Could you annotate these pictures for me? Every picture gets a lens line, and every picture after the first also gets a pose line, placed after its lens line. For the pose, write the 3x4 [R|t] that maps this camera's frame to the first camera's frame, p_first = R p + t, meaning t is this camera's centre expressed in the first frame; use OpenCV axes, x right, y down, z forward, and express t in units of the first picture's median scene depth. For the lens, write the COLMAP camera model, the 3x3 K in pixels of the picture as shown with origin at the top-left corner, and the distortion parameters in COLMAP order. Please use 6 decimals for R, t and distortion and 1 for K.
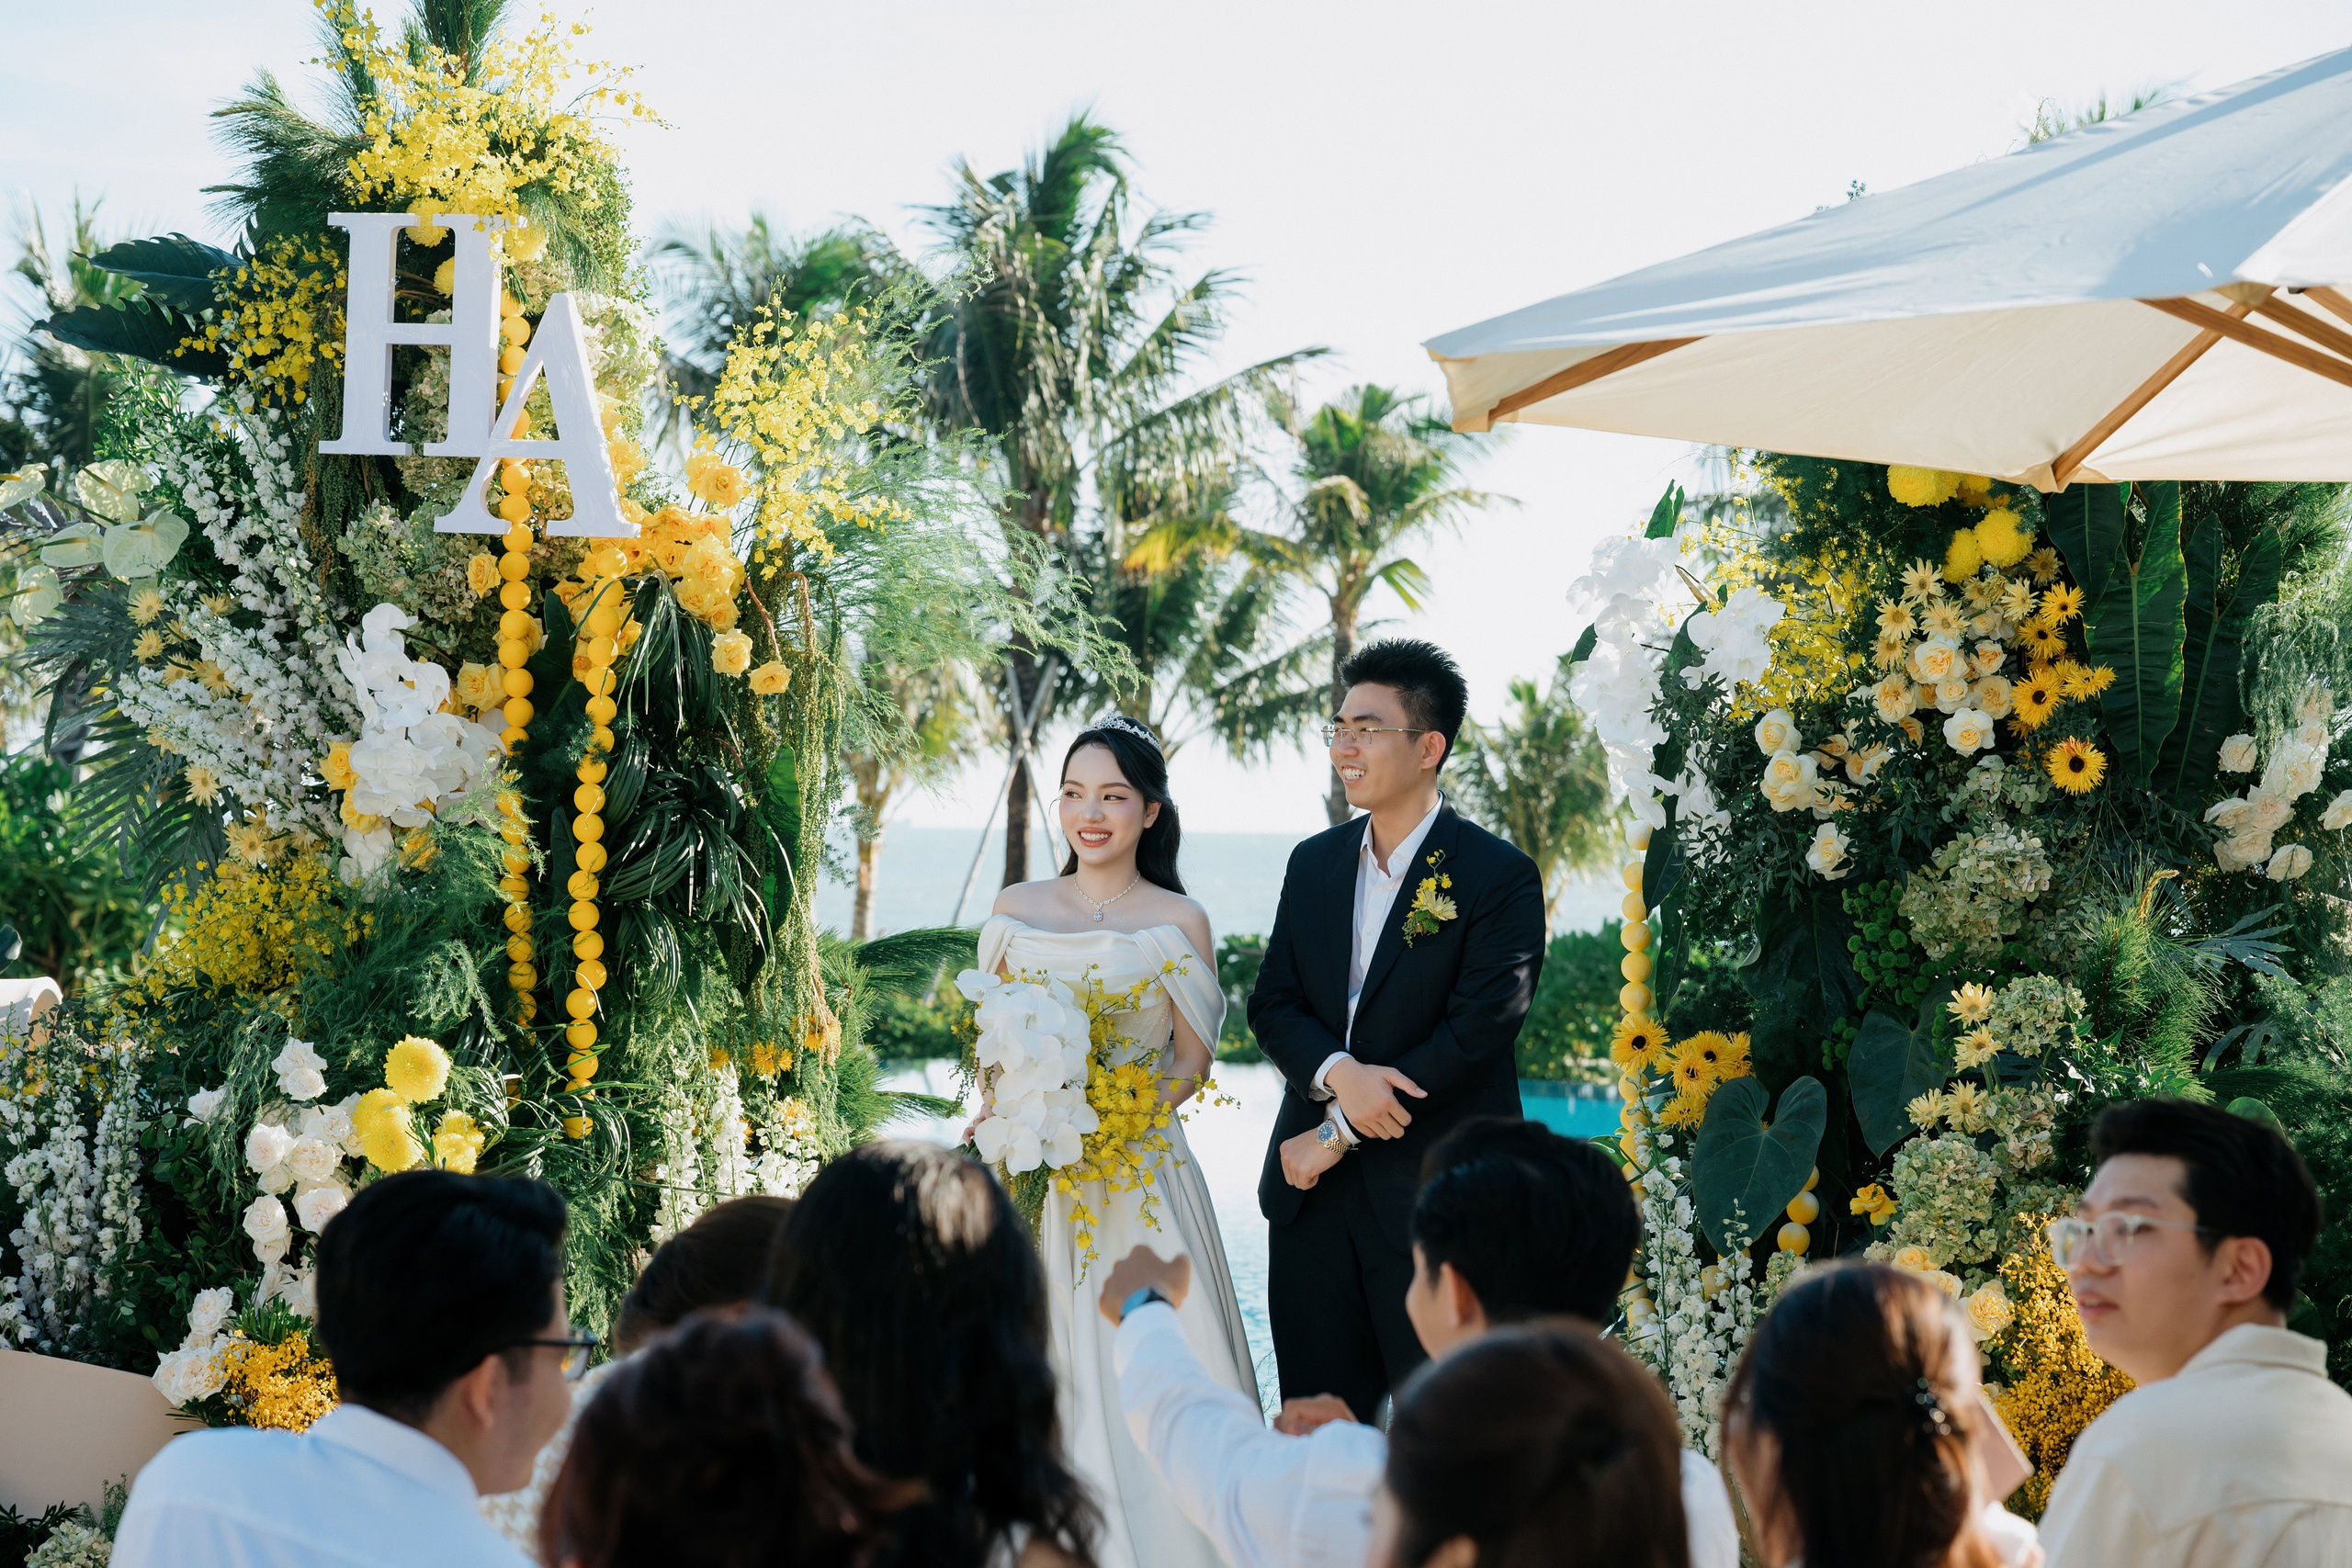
lens RADIAL K [[6443.6, 0, 1182.2], [0, 6443.6, 771.8], [0, 0, 1]] dist [0.174039, 0.000000]
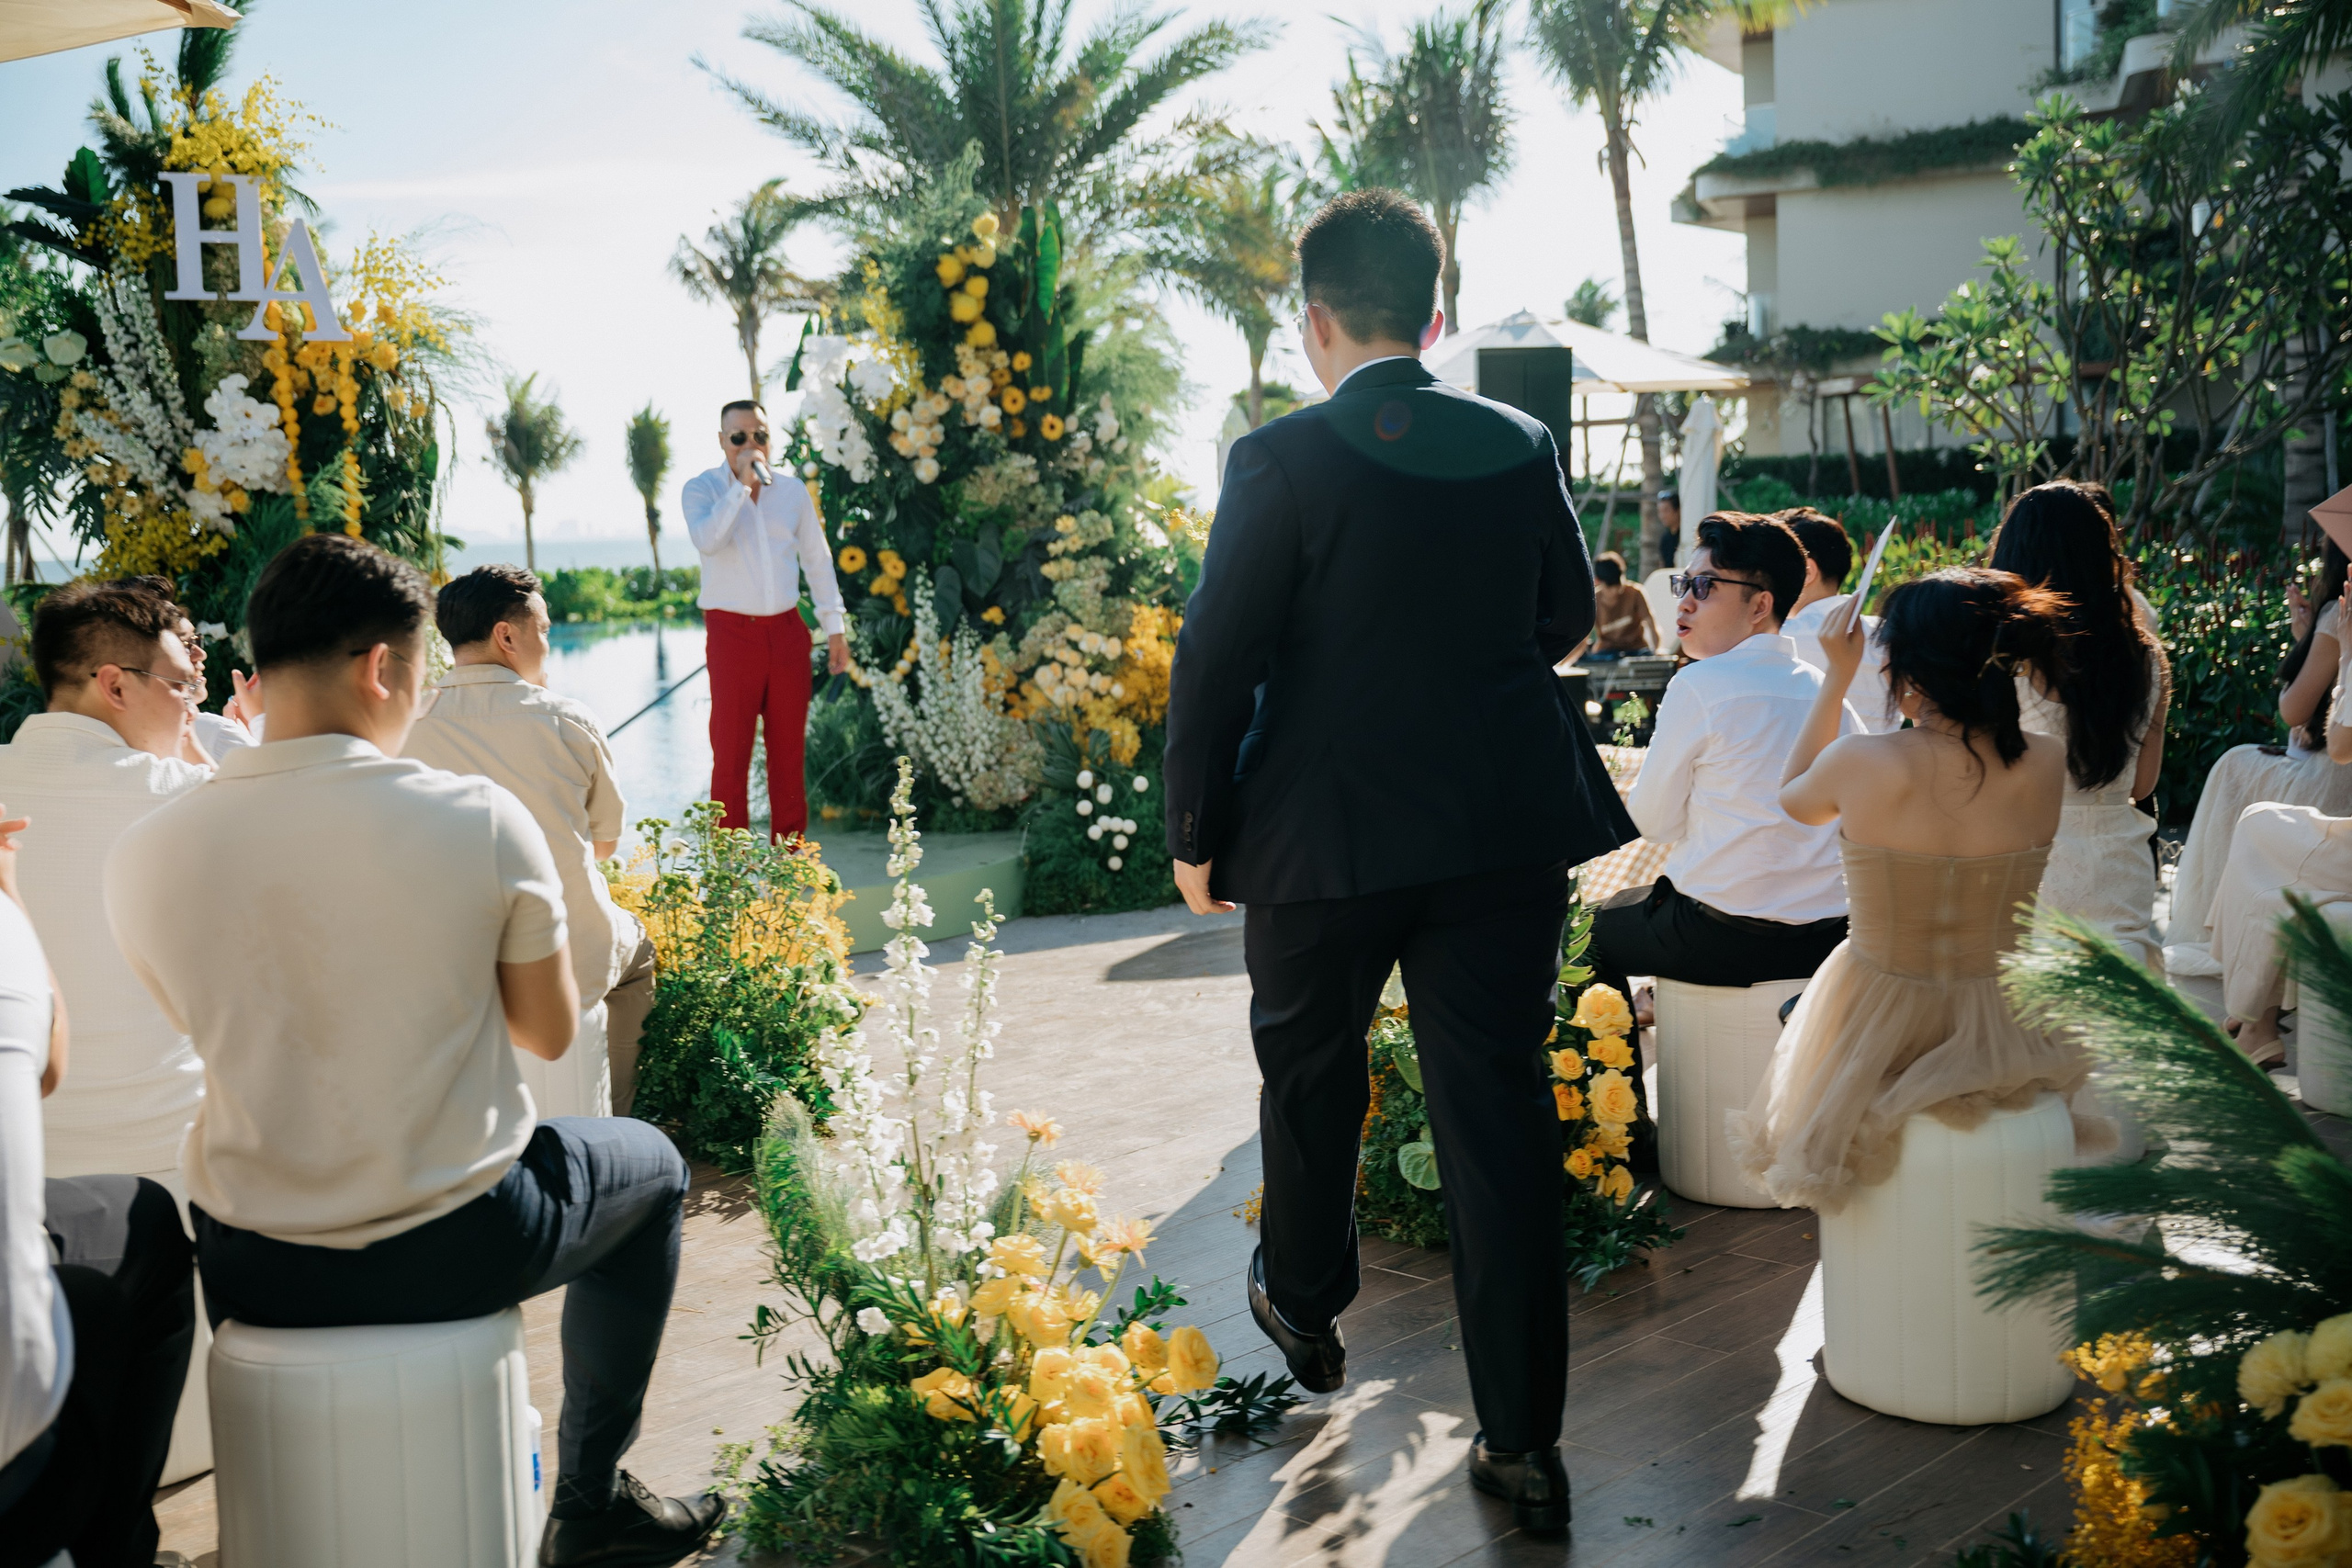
lens RADIAL K [[2582.7, 0, 1171.7], [0, 2582.7, 780.8], [0, 0, 1]] dist [0.023539, 0.000000]
pose [[0.788677, -0.107500, 0.605336, -0.389423], [0.044104, 0.991951, 0.118697, 0.015815], [-0.613224, -0.066916, 0.787070, 0.190418]]
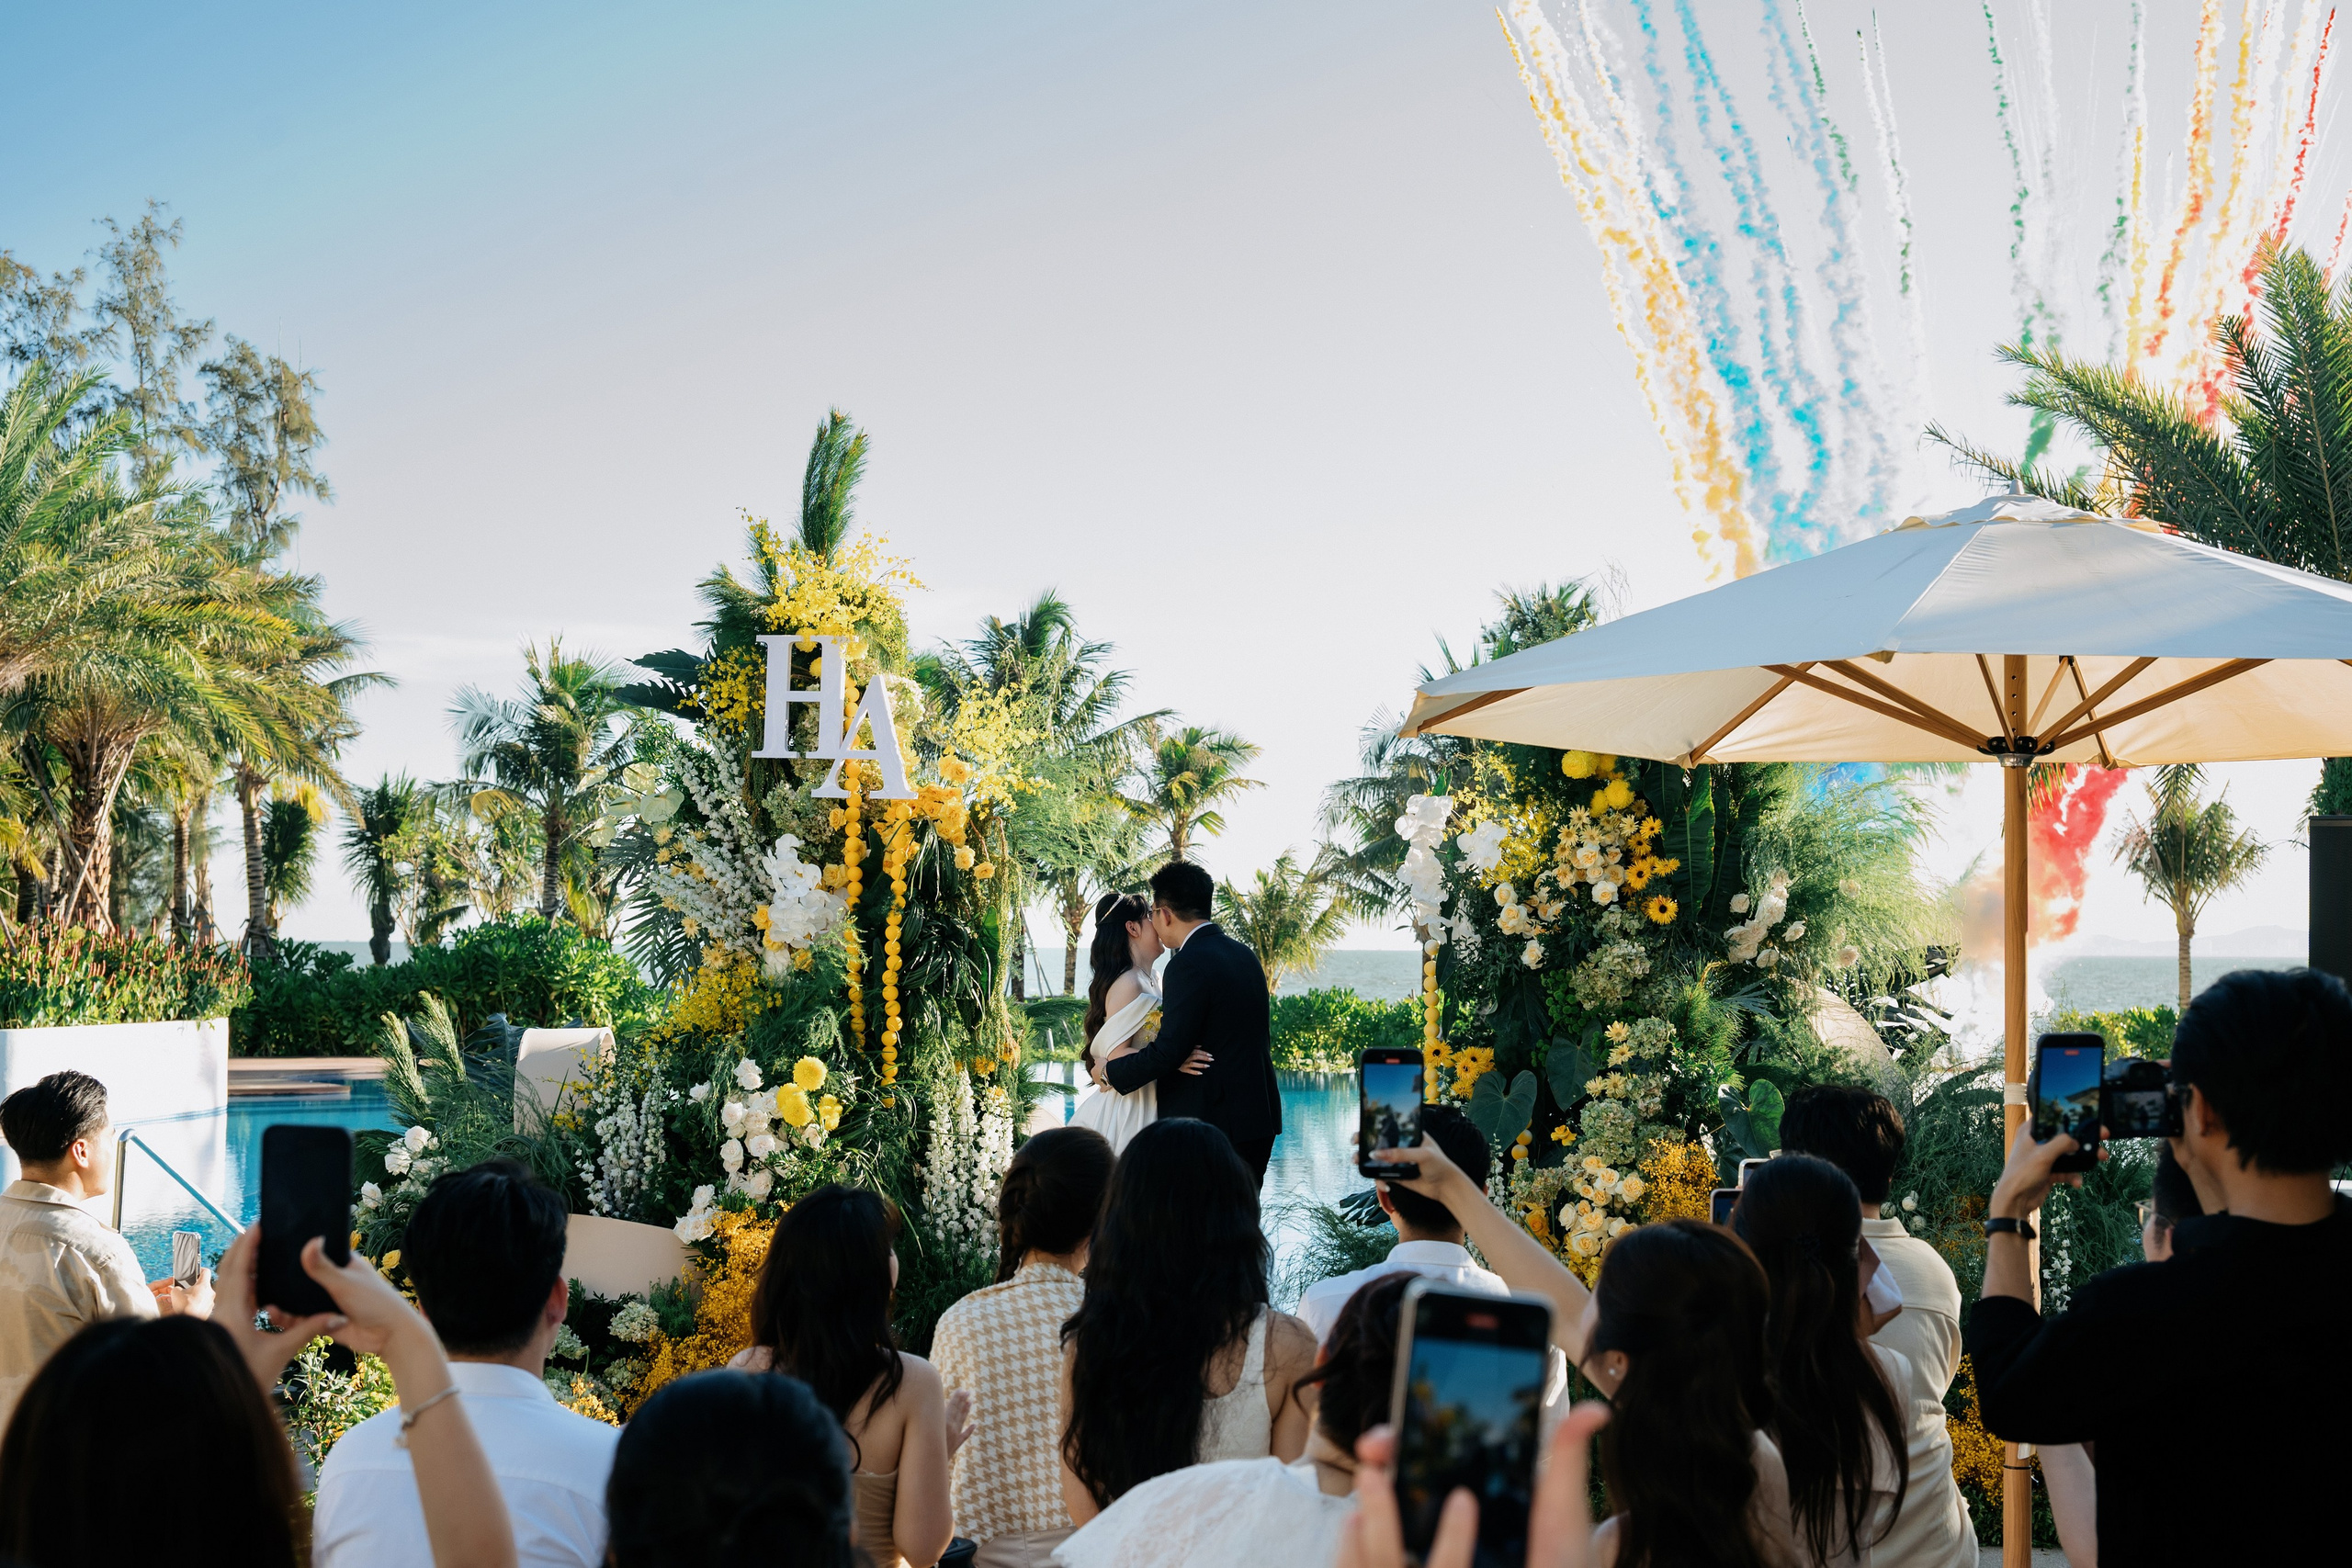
lens RADIAL K [[3132.7, 0, 1172.9], [0, 3132.7, 803.7], [0, 0, 1]] dist [-0.031356, 0.000000]
pose [[0.999424, -0.006998, 0.033217, -0.038236], [0.008209, 0.999302, -0.036448, 0.000304], [-0.032939, 0.036700, 0.998783, 0.050782]]
